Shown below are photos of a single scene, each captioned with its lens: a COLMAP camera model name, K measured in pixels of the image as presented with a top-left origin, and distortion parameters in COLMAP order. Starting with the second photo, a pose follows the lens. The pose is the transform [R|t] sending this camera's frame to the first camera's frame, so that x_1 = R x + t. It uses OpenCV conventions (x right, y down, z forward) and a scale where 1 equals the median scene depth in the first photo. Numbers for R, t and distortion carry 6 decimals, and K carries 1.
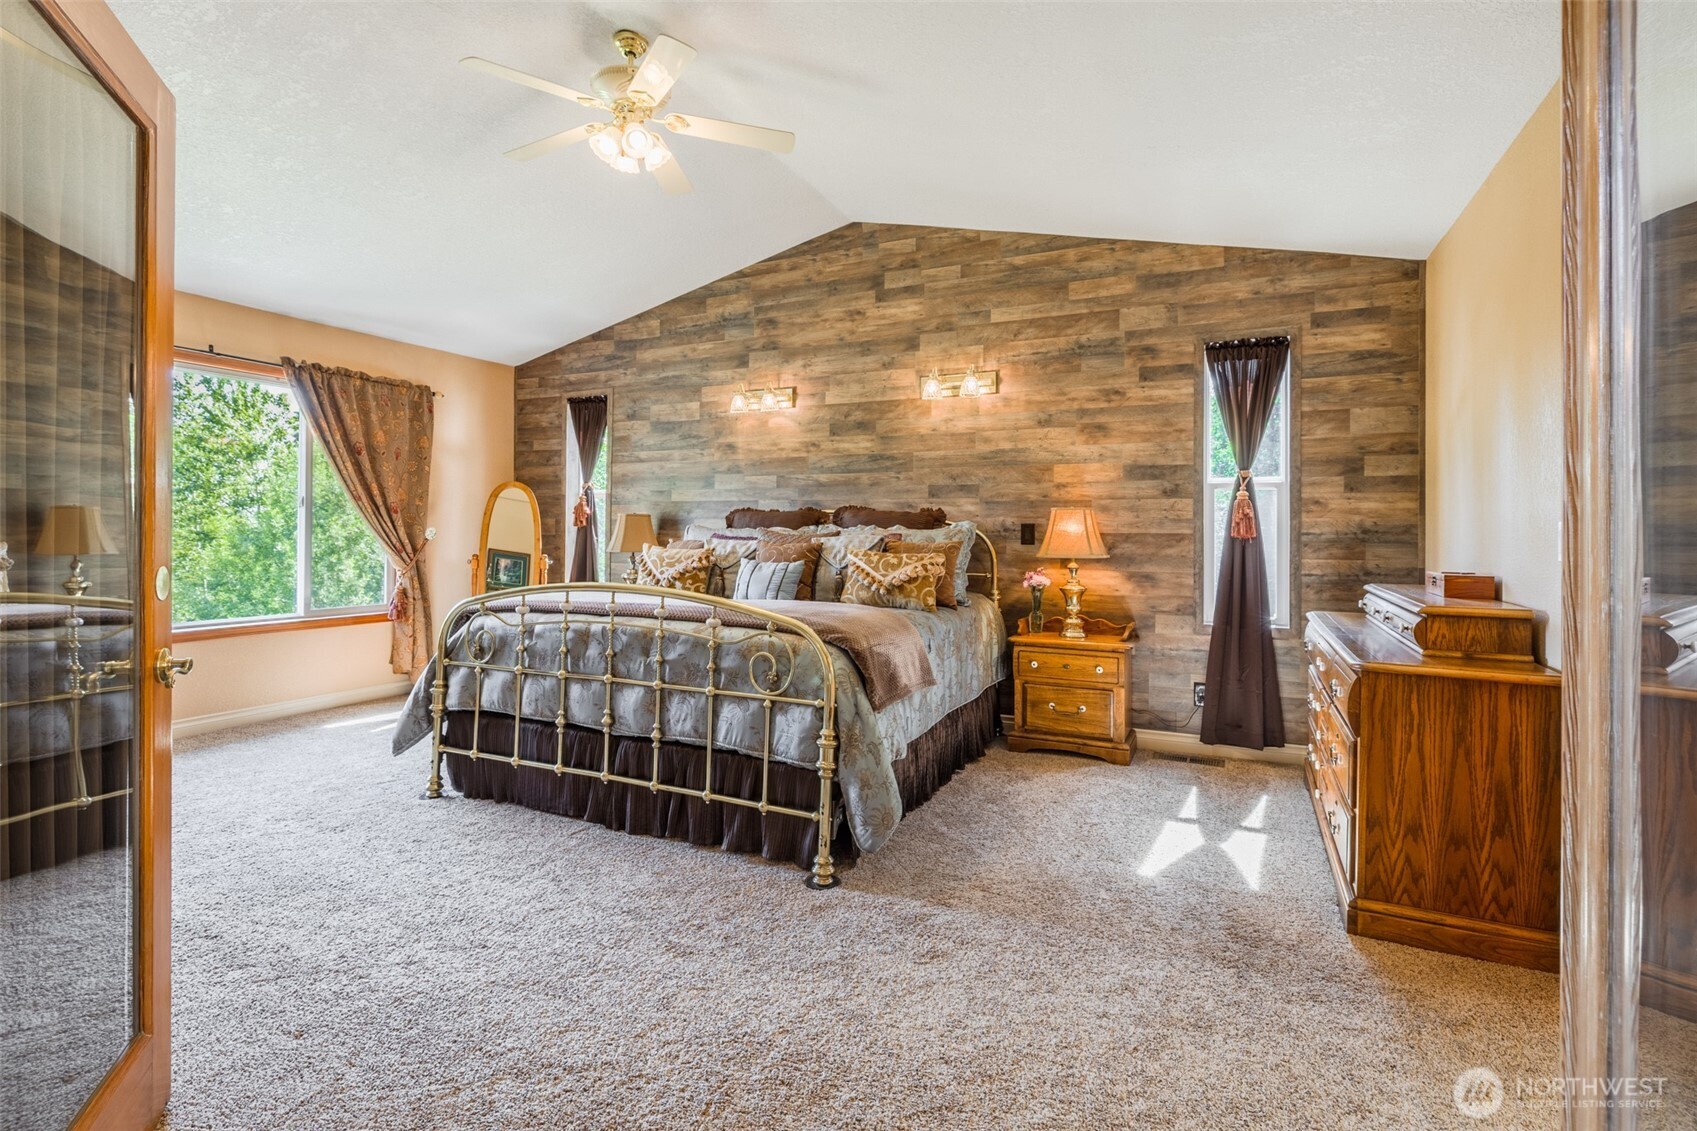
lens RADIAL K [[800.8, 0, 825.1], [0, 800.8, 530.1], [0, 0, 1]] dist [-0.011094, 0.001351]
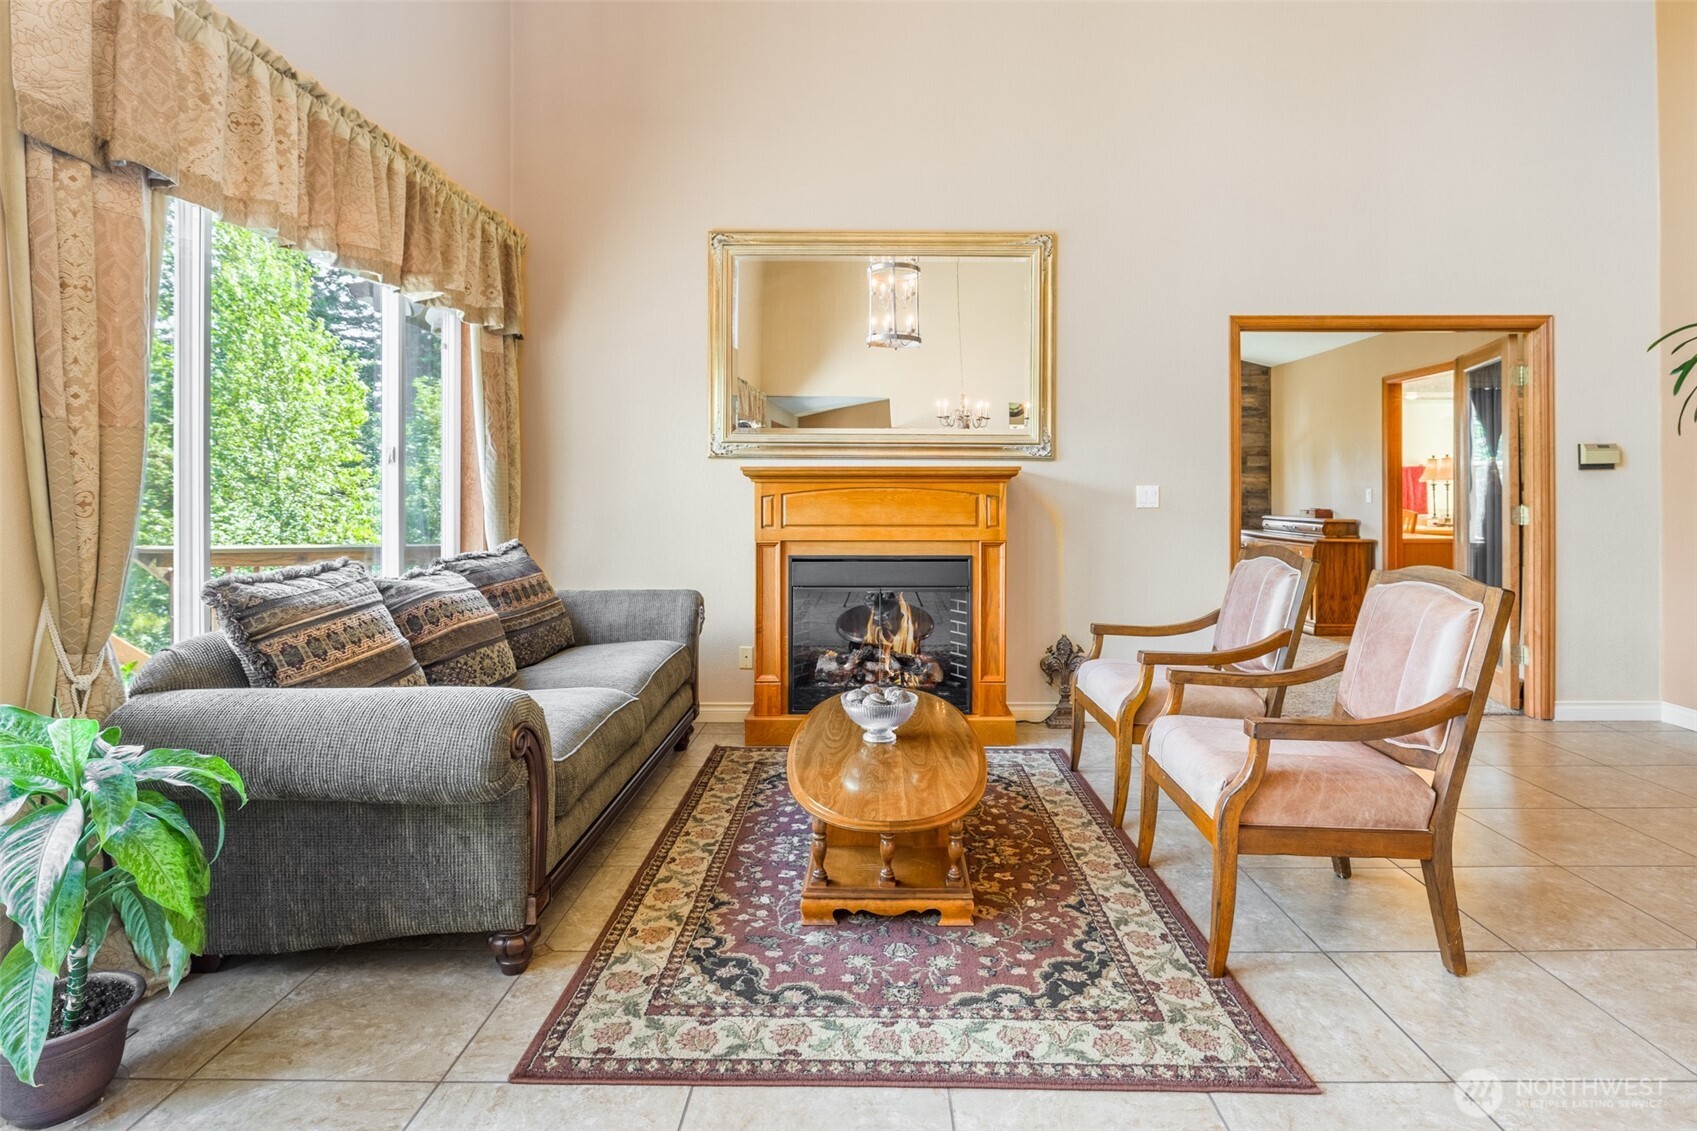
lens RADIAL K [[870.2, 0, 869.3], [0, 870.2, 485.8], [0, 0, 1]] dist [-0.000591, 0.000625]
pose [[0.897744, -0.003296, 0.440505, -1.031970], [0.005937, 0.999972, -0.004619, -0.008760], [-0.440478, 0.006762, 0.897738, -0.523185]]
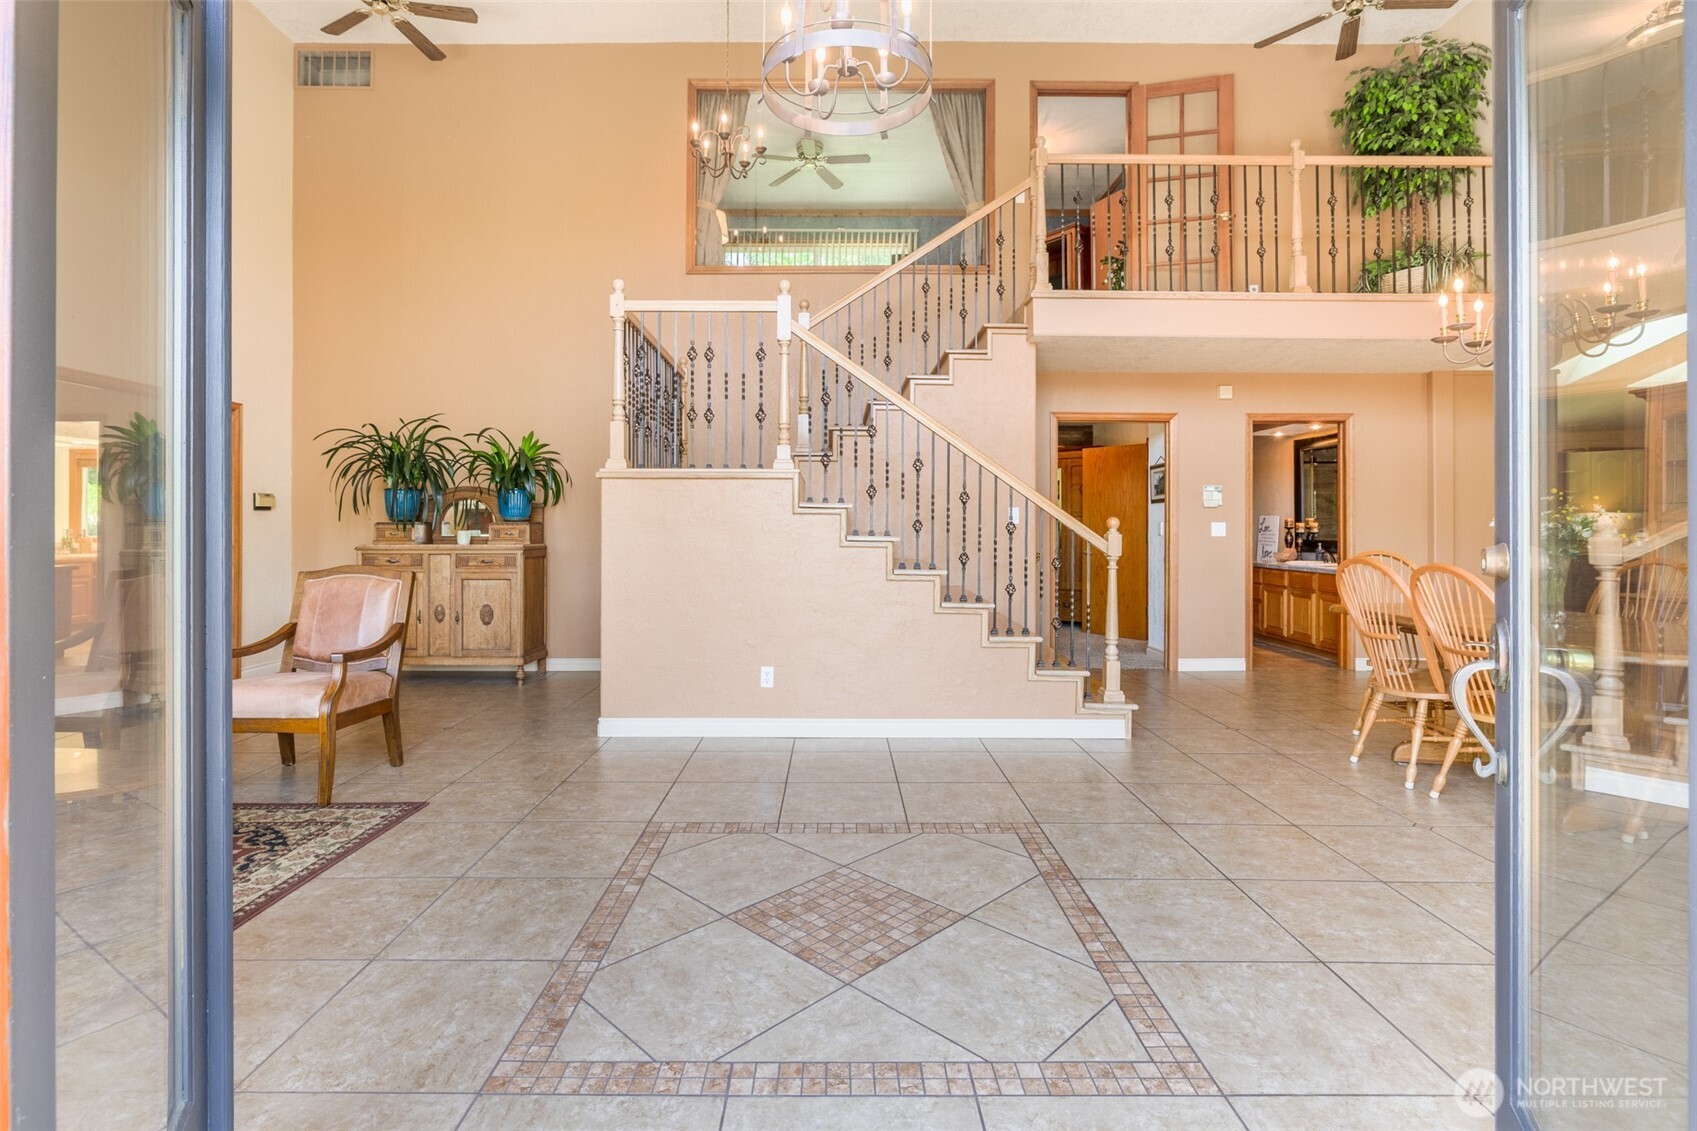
lens RADIAL K [[800.8, 0, 837.8], [0, 800.8, 525.4], [0, 0, 1]] dist [-0.011094, 0.001351]
pose [[-0.440121, -0.004702, 0.897926, -1.518044], [-0.005412, 0.999982, 0.002584, -0.009653], [-0.897922, -0.003723, -0.440138, -0.287679]]
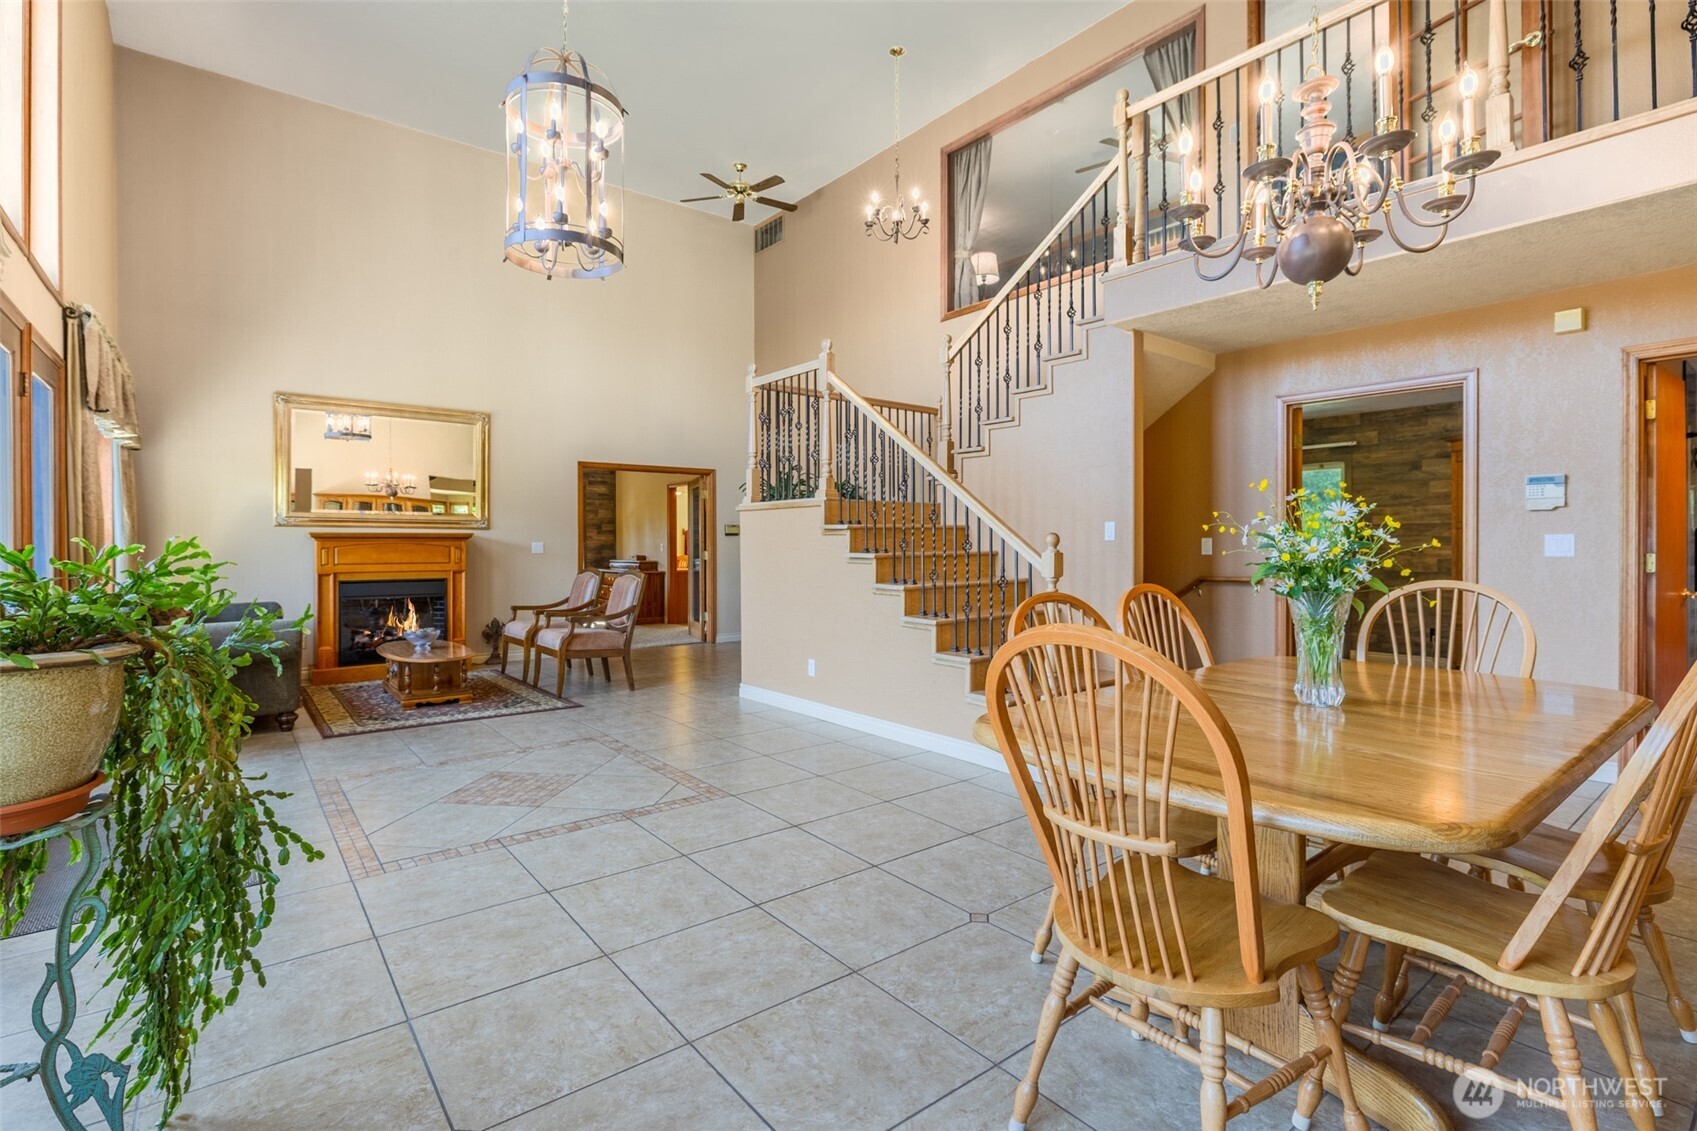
lens RADIAL K [[800.8, 0, 846.2], [0, 800.8, 545.1], [0, 0, 1]] dist [-0.011094, 0.001351]
pose [[0.428527, -0.007244, 0.903500, -1.660707], [0.005279, 0.999971, 0.005513, -0.011852], [-0.903513, 0.002407, 0.428553, -1.193446]]
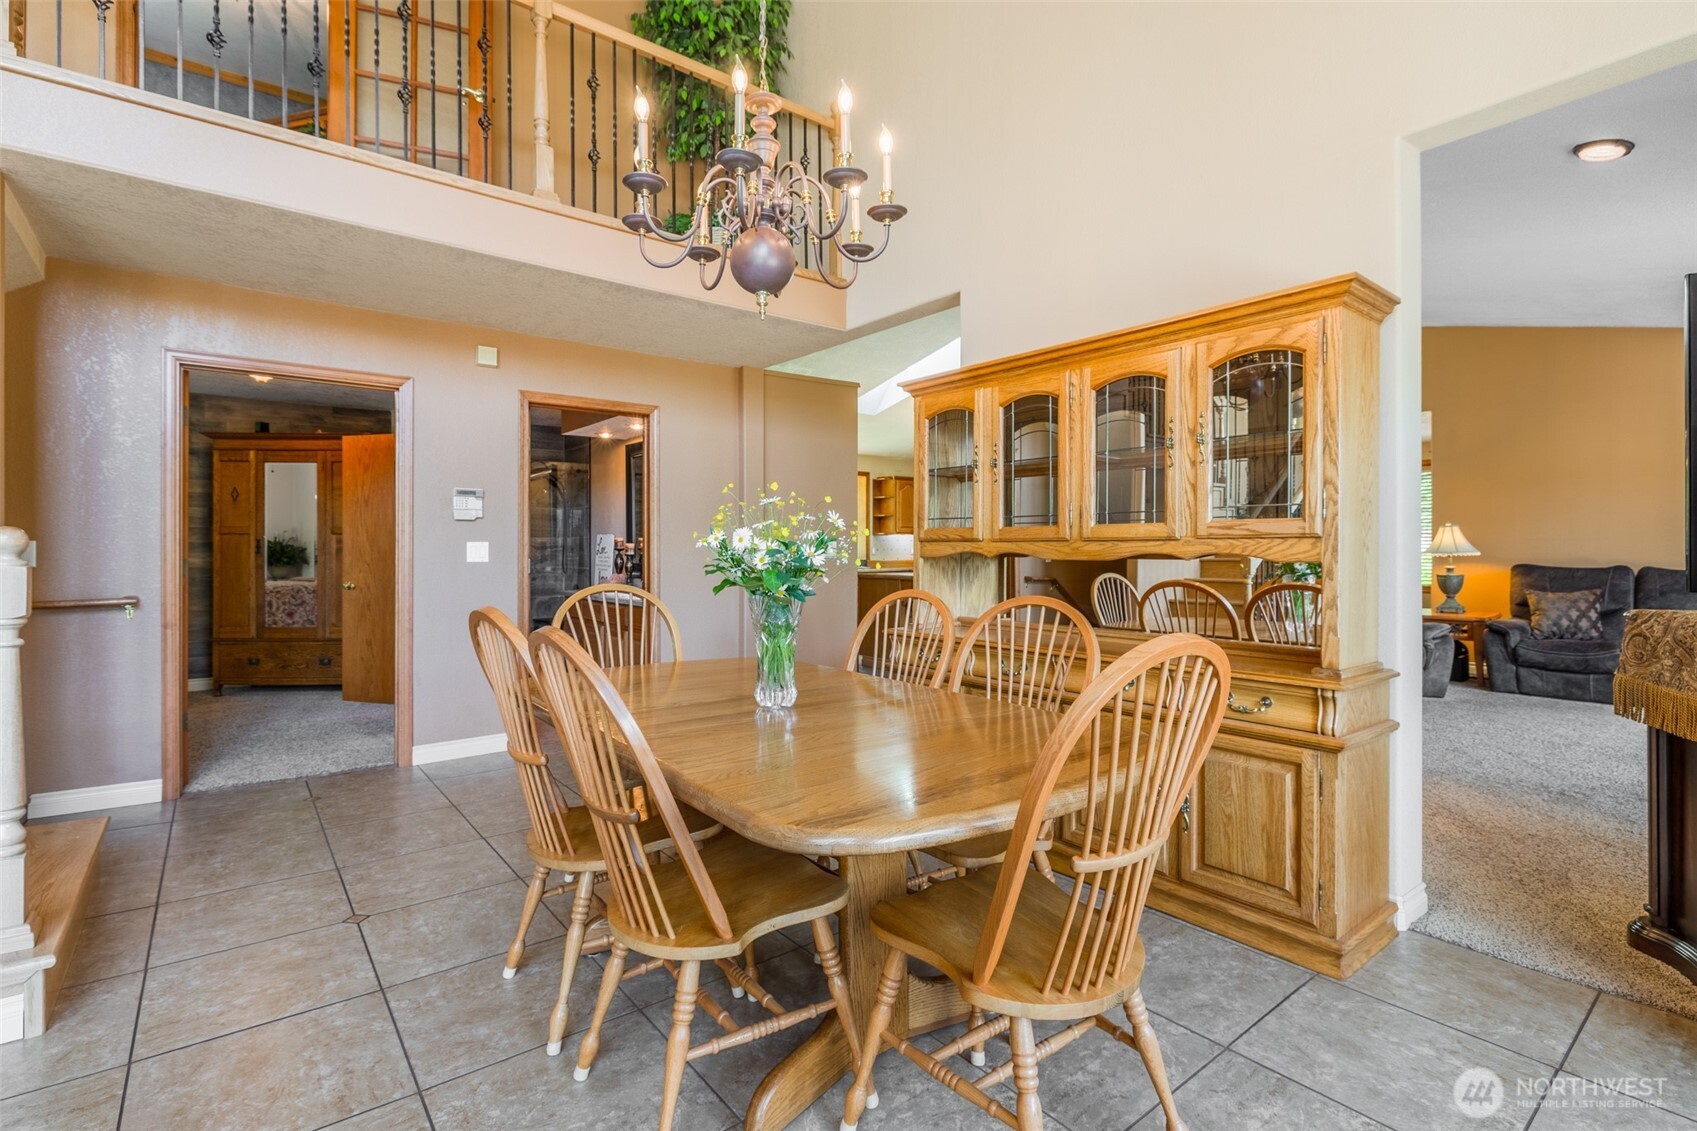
lens RADIAL K [[800.8, 0, 840.8], [0, 800.8, 556.0], [0, 0, 1]] dist [-0.011094, 0.001351]
pose [[-0.903364, -0.008586, 0.428788, -1.370314], [-0.004805, 0.999939, 0.009899, -0.009410], [-0.428847, 0.006882, -0.903351, -0.822893]]
